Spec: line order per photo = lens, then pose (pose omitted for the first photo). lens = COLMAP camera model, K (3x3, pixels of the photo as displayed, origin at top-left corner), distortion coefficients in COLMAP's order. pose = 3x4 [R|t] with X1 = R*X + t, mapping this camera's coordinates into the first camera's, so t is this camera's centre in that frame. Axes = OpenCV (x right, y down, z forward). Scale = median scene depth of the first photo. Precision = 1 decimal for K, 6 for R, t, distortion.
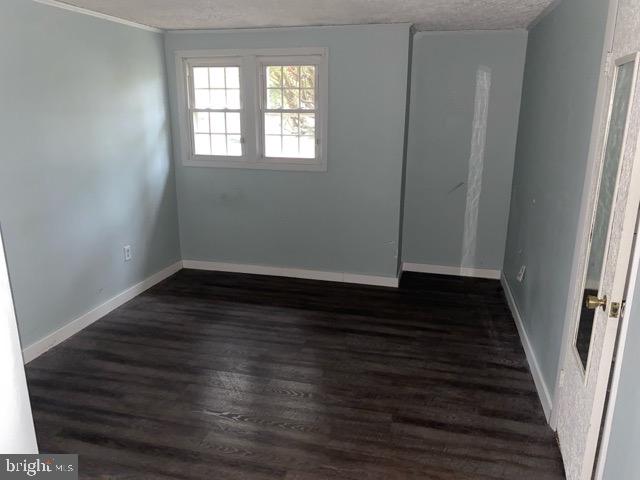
lens RADIAL K [[490.5, 0, 323.4], [0, 490.5, 241.2], [0, 0, 1]] dist [0.071520, -0.040151]
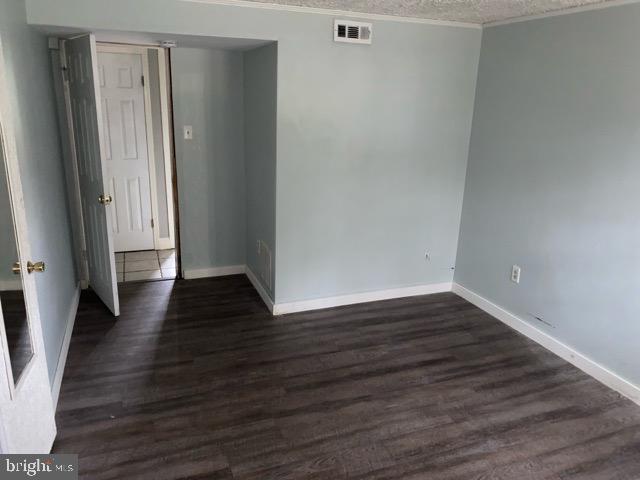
lens RADIAL K [[490.5, 0, 323.1], [0, 490.5, 240.2], [0, 0, 1]] dist [0.071520, -0.040151]
pose [[-0.822248, 0.133692, -0.553204, 0.443418], [-0.185013, 0.856434, 0.481966, -0.449305], [0.538218, 0.498645, -0.679466, 1.507632]]
